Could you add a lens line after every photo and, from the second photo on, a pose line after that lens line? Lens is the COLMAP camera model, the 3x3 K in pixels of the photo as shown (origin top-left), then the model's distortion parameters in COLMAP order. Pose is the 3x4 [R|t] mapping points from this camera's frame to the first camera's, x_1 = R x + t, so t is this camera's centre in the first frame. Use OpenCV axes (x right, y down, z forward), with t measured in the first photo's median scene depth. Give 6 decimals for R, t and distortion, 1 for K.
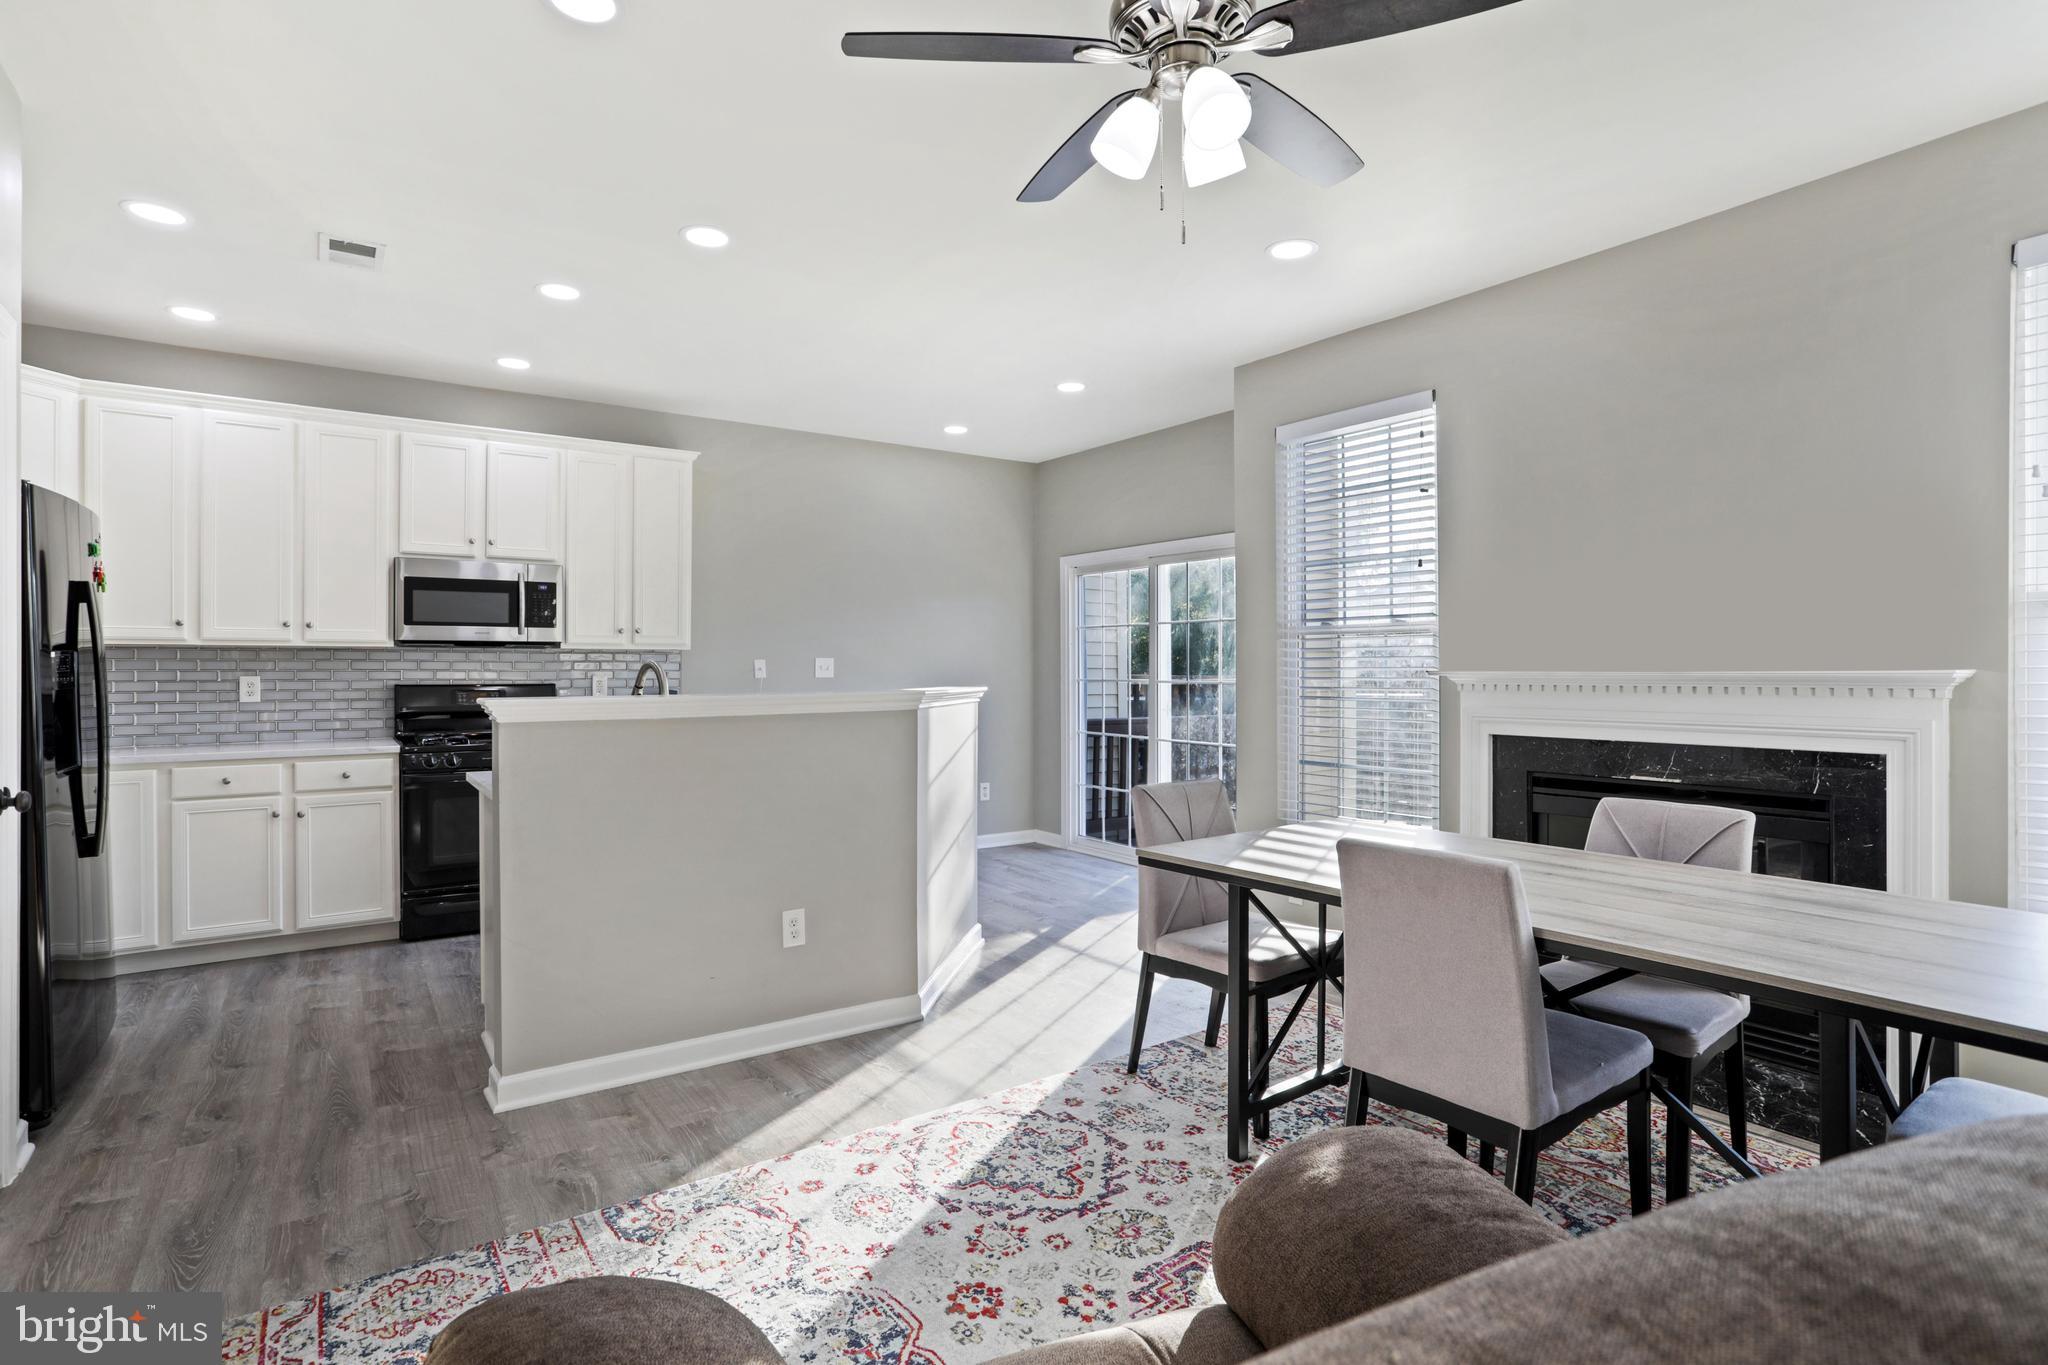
lens RADIAL K [[1007.7, 0, 1020.5], [0, 1007.7, 674.3], [0, 0, 1]] dist [-0.048386, 0.026793]
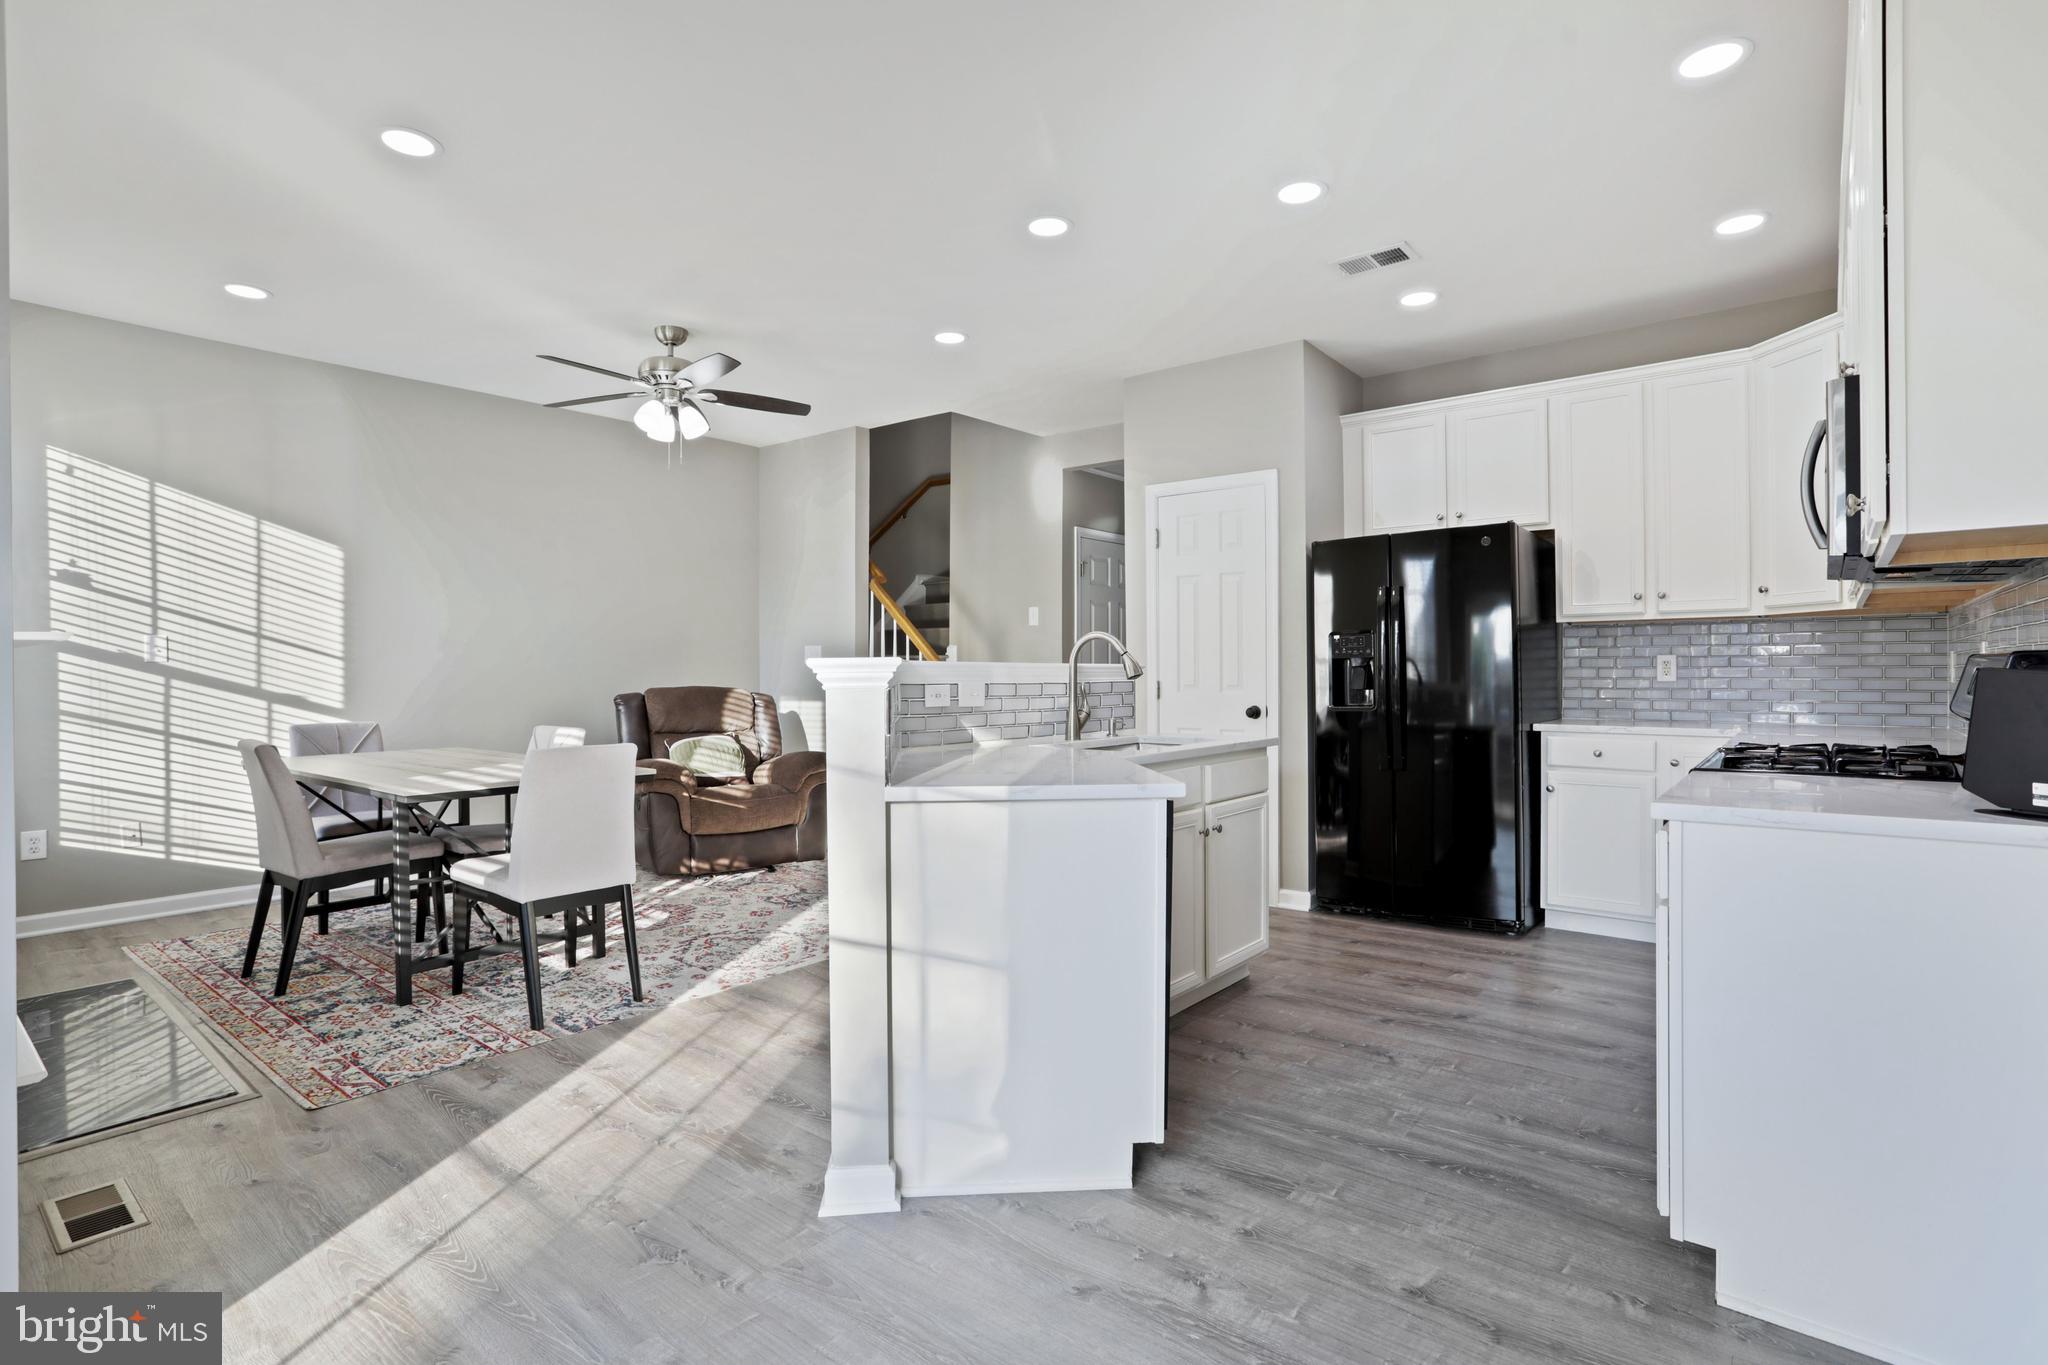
lens RADIAL K [[988.6, 0, 1022.9], [0, 988.6, 675.4], [0, 0, 1]] dist [-0.066471, 0.041160]
pose [[-0.963108, 0.006217, -0.269042, -0.008458], [0.003315, 0.999931, 0.011239, 0.015045], [0.269094, 0.009932, -0.963063, 1.476410]]
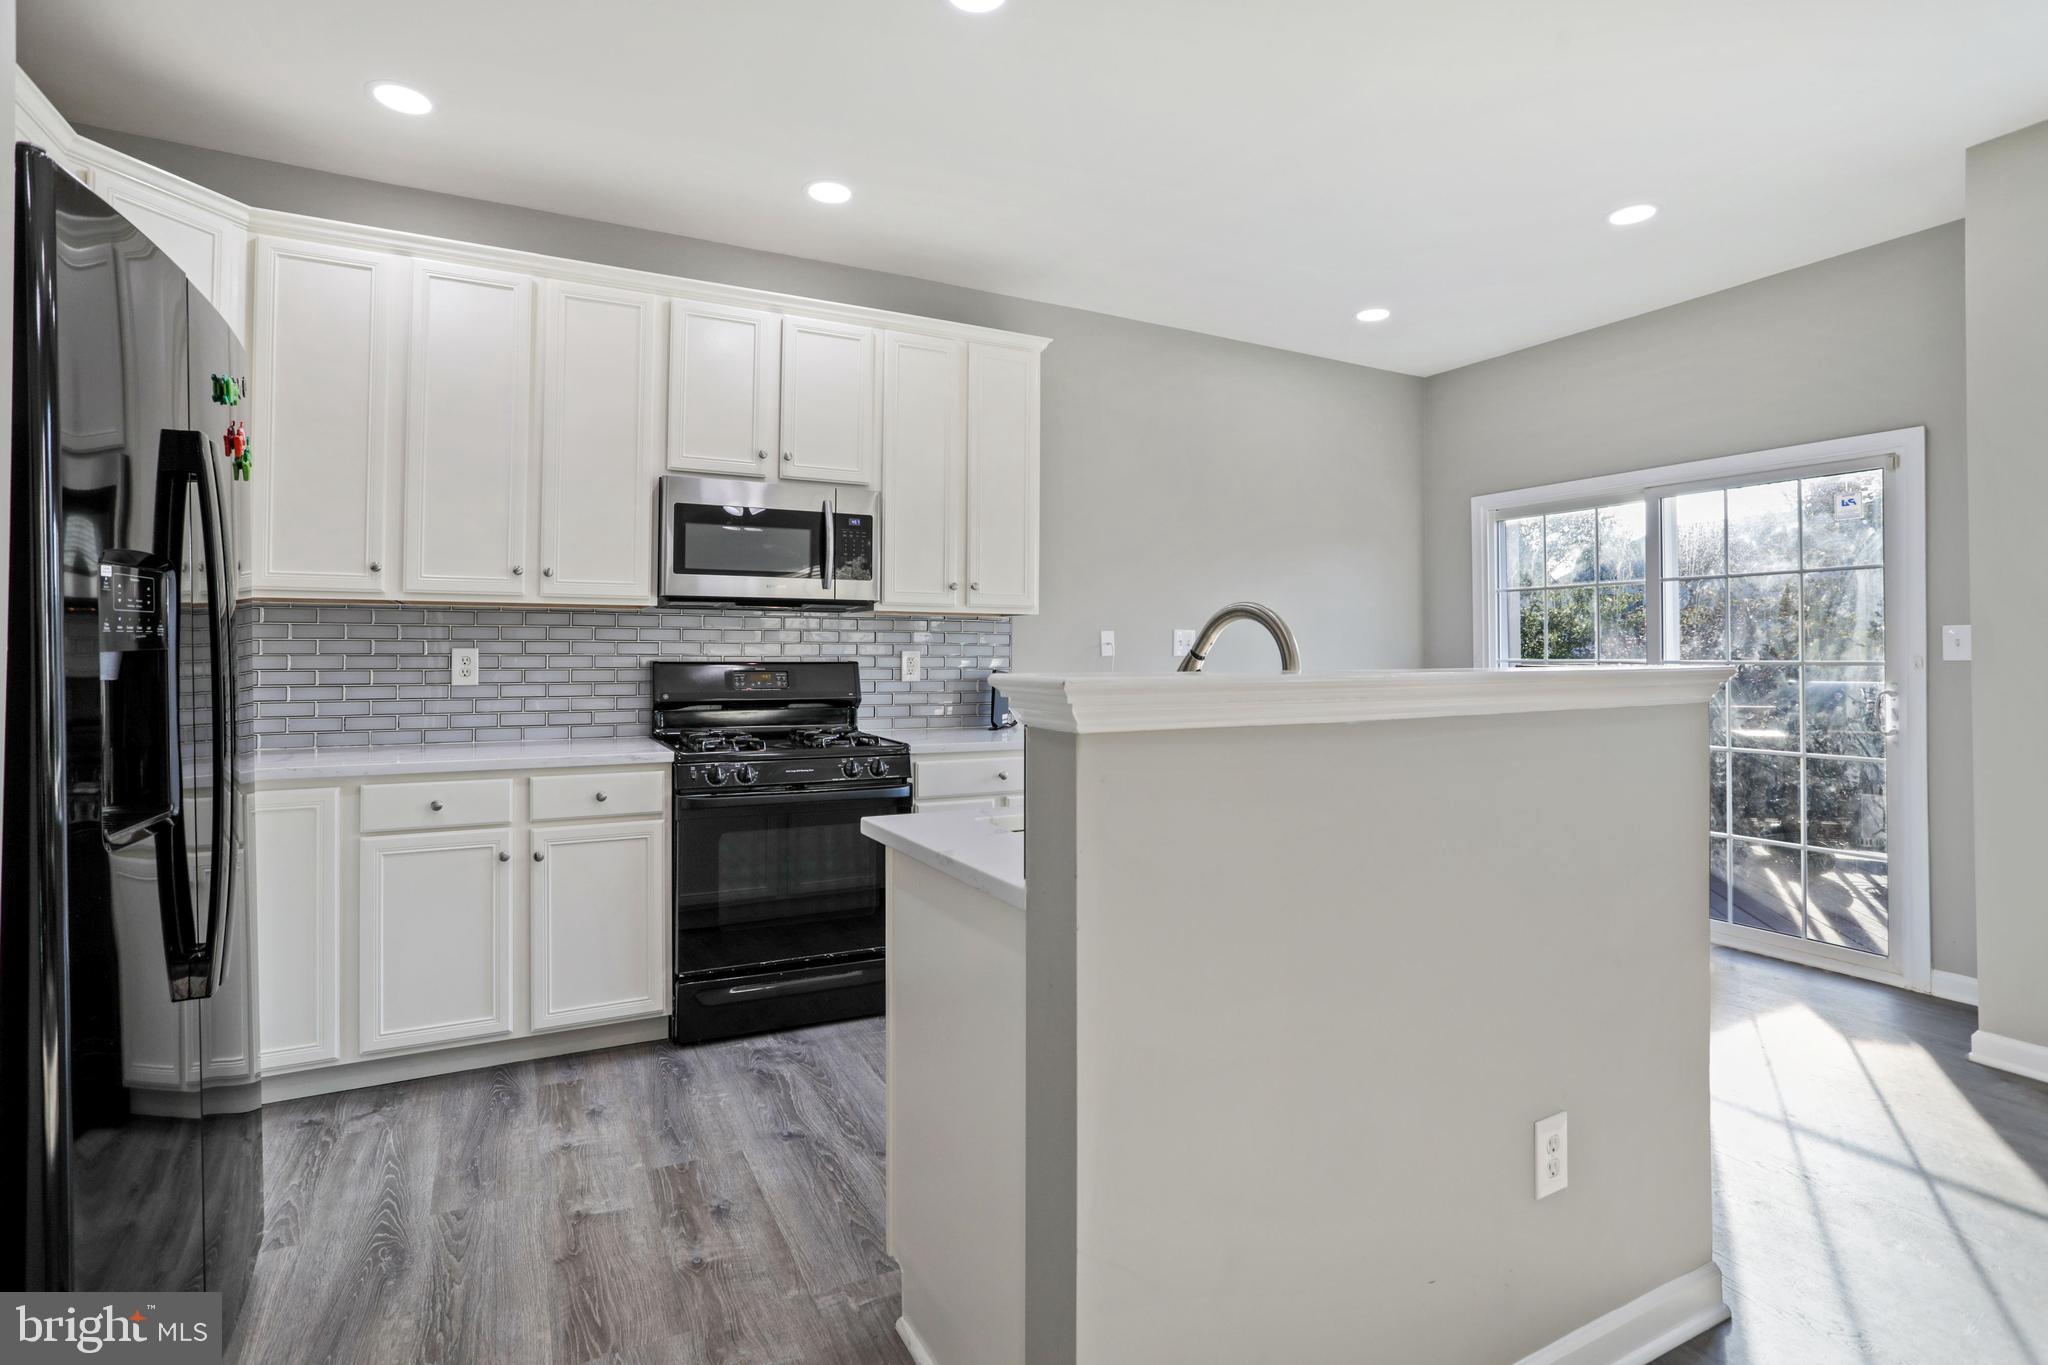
lens RADIAL K [[991.5, 0, 1021.7], [0, 991.5, 642.5], [0, 0, 1]] dist [-0.062121, 0.035118]
pose [[0.992394, -0.001109, -0.123094, -0.310408], [-0.001496, 0.999777, -0.021073, 0.012212], [0.123090, 0.021097, 0.992171, 0.370862]]
